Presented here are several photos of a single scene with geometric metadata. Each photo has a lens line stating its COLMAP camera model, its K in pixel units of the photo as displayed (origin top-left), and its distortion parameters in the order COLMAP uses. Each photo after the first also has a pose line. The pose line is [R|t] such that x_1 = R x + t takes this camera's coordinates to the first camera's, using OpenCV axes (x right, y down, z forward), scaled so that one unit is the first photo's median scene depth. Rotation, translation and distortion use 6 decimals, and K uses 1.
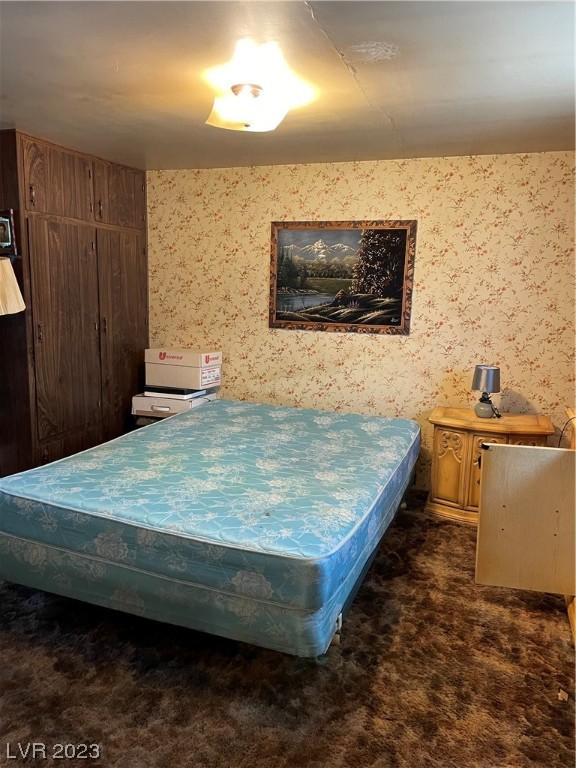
lens RADIAL K [[580.6, 0, 288.0], [0, 580.6, 384.0], [0, 0, 1]] dist [0.046698, -0.003306]
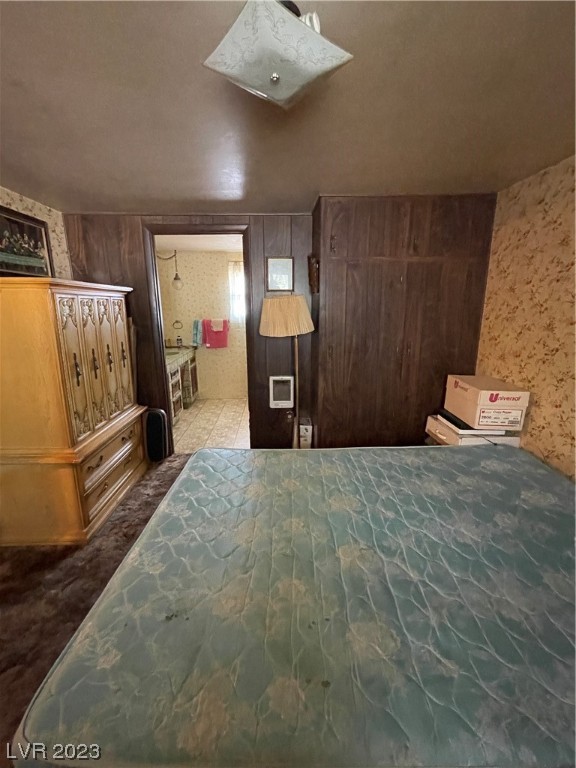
lens RADIAL K [[338.0, 0, 290.6], [0, 338.0, 382.7], [0, 0, 1]] dist [-0.002607, -0.000120]
pose [[0.365206, 0.182334, -0.912896, 0.202930], [-0.144004, 0.979893, 0.138106, -0.089059], [0.919721, 0.081024, 0.384120, 0.517132]]
